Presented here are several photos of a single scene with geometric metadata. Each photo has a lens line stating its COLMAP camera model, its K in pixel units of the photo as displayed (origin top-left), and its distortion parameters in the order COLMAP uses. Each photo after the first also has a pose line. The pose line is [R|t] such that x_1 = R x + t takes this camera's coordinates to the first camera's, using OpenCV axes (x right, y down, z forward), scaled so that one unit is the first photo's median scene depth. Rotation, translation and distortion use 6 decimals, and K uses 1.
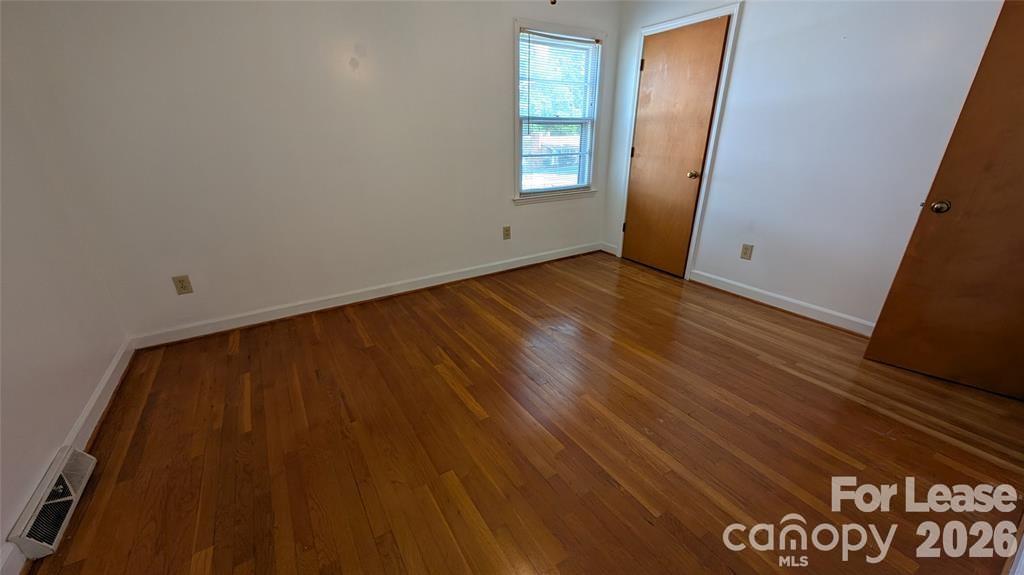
lens RADIAL K [[385.0, 0, 509.6], [0, 385.0, 294.1], [0, 0, 1]] dist [0.001354, 0.000036]
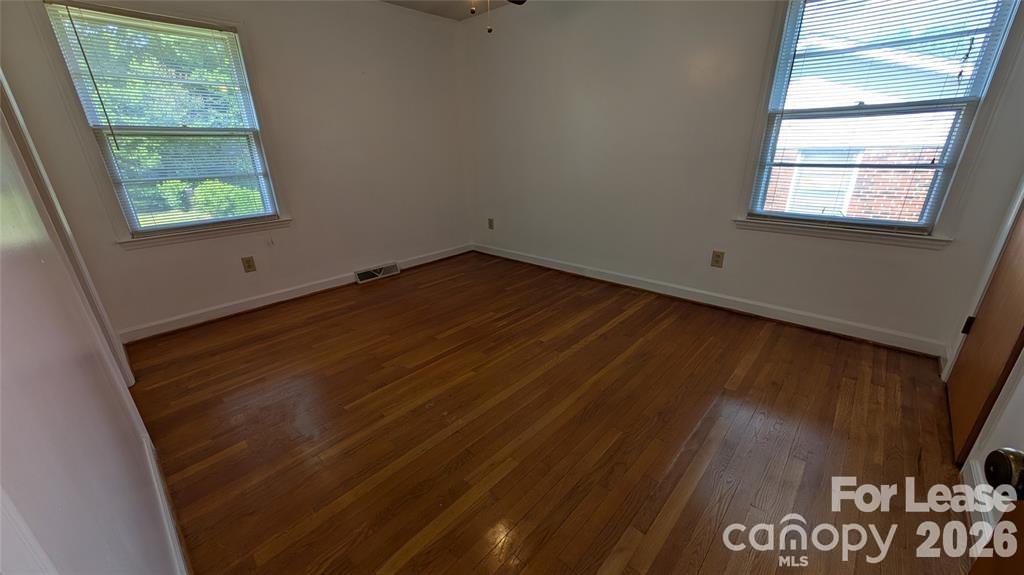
lens RADIAL K [[385.0, 0, 509.6], [0, 385.0, 294.1], [0, 0, 1]] dist [0.001354, 0.000036]
pose [[0.258800, 0.348654, -0.900813, 0.705676], [-0.356903, 0.901105, 0.246230, -0.154950], [0.897576, 0.257778, 0.357641, 0.395567]]
